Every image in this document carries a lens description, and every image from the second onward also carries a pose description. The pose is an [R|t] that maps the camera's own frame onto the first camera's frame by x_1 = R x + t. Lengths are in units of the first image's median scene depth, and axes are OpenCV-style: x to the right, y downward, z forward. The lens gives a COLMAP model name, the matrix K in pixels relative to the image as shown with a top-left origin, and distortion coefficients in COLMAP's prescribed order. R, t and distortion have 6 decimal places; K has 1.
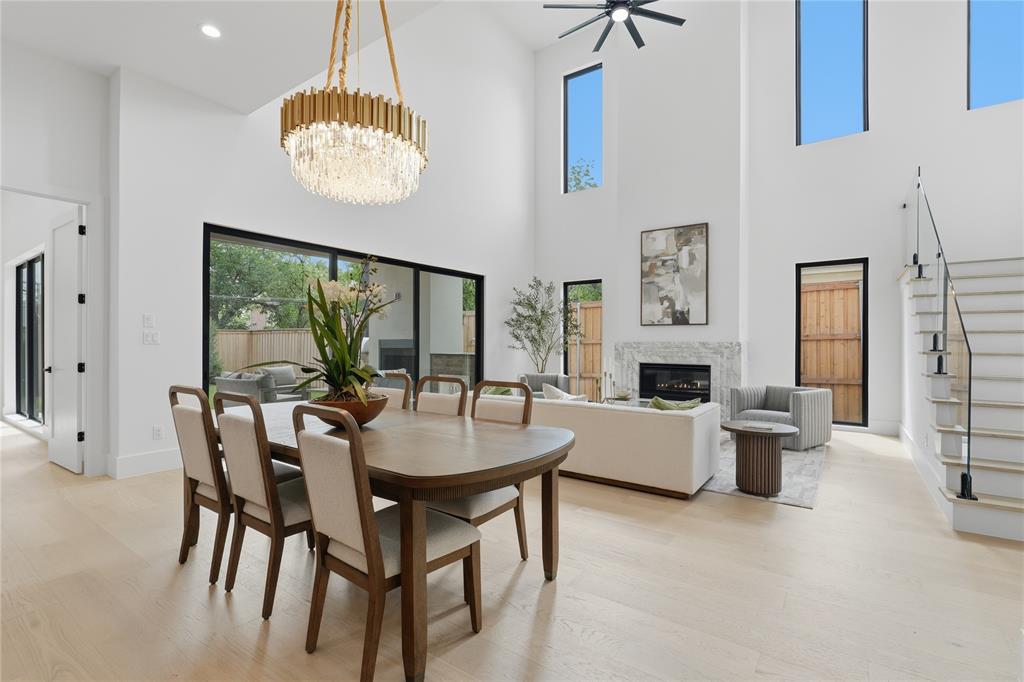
lens RADIAL K [[474.1, 0, 513.4], [0, 474.1, 340.3], [0, 0, 1]] dist [-0.005235, -0.000577]
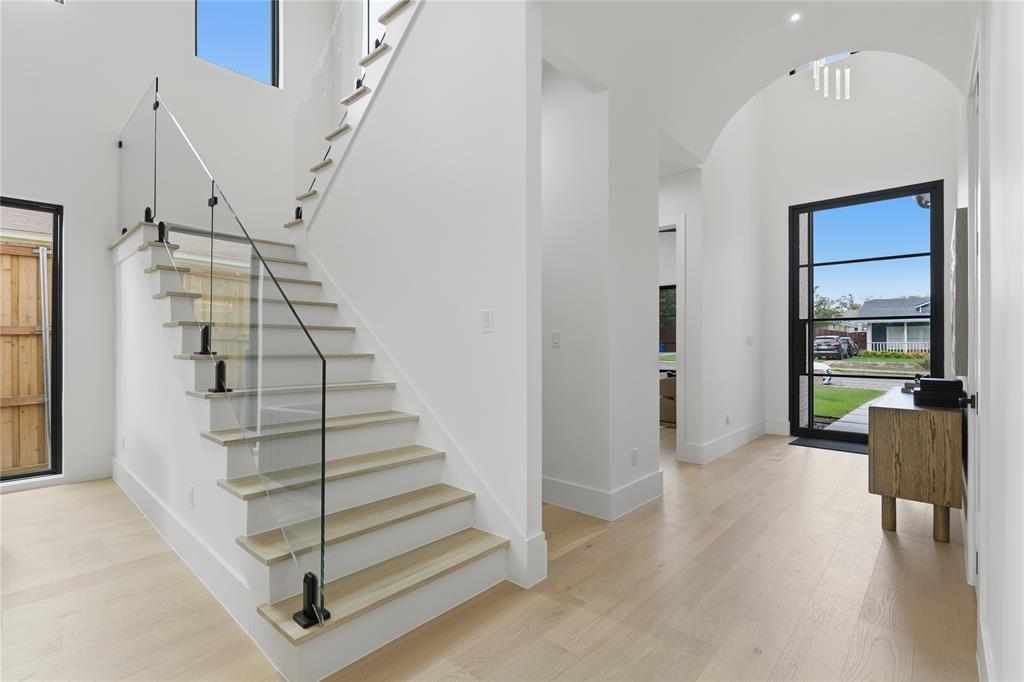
lens RADIAL K [[474.1, 0, 514.9], [0, 474.1, 343.5], [0, 0, 1]] dist [-0.005235, -0.000577]
pose [[0.126387, -0.004644, 0.991970, 0.185666], [-0.006358, 0.999965, 0.005492, 0.001720], [-0.991961, -0.007001, 0.126353, 0.294281]]
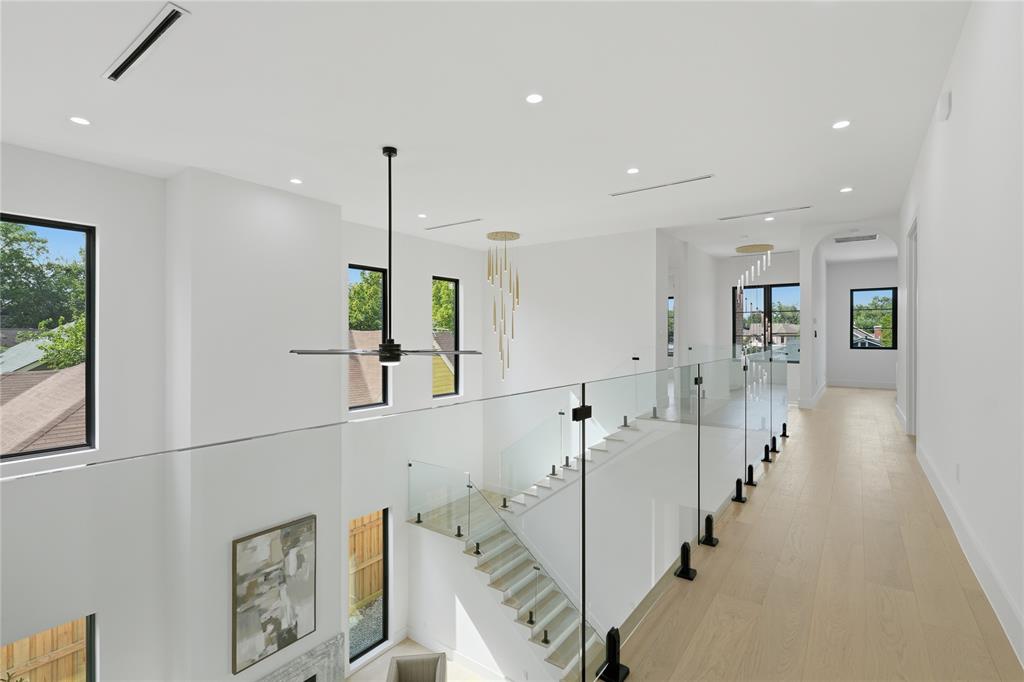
lens RADIAL K [[474.1, 0, 509.5], [0, 474.1, 338.9], [0, 0, 1]] dist [-0.005235, -0.000577]
pose [[0.022793, -0.005634, 0.999724, -0.443200], [-0.007275, 0.999957, 0.005801, -0.561907], [-0.999714, -0.007405, 0.022751, 0.596717]]
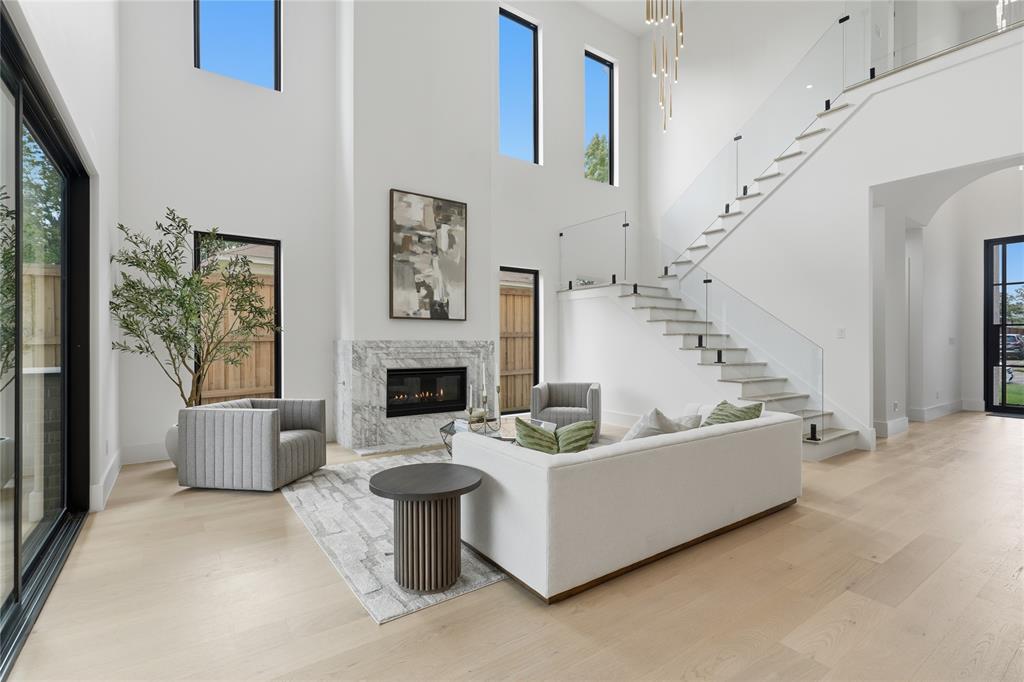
lens RADIAL K [[474.1, 0, 505.9], [0, 474.1, 345.2], [0, 0, 1]] dist [-0.005235, -0.000577]
pose [[0.342793, -0.008759, 0.939370, -0.369600], [-0.004681, 0.999928, 0.011032, 0.001983], [-0.939399, -0.008179, 0.342727, 0.606081]]
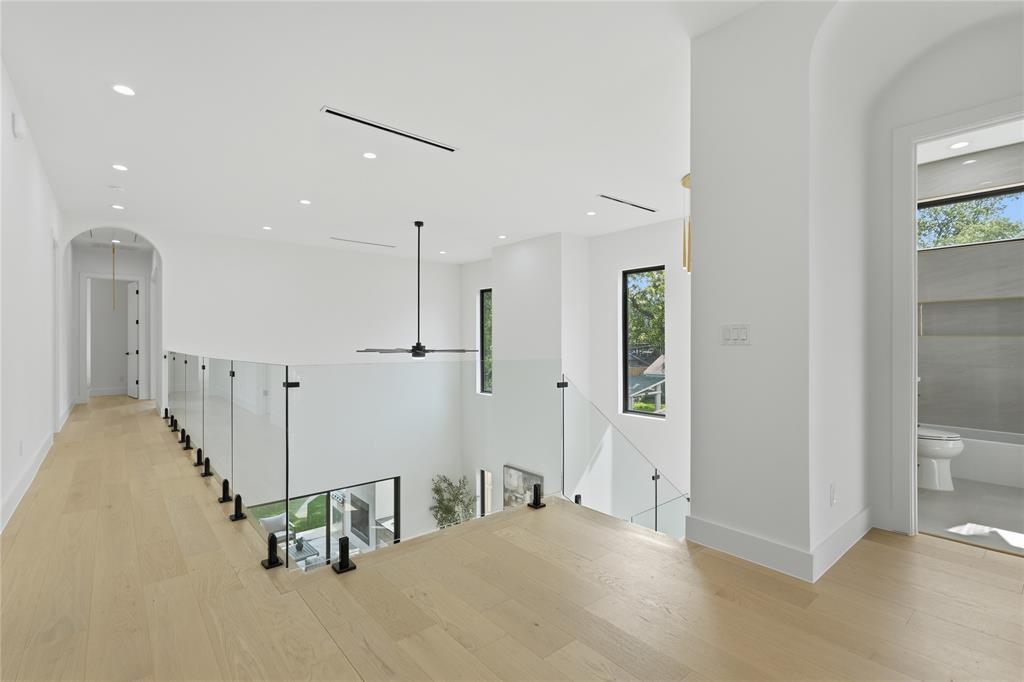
lens RADIAL K [[474.1, 0, 509.6], [0, 474.1, 343.2], [0, 0, 1]] dist [-0.005235, -0.000577]
pose [[0.963469, -0.011001, -0.267593, 0.624423], [0.011615, 0.999932, 0.000713, -0.553824], [0.267567, -0.003795, 0.963532, -0.132177]]
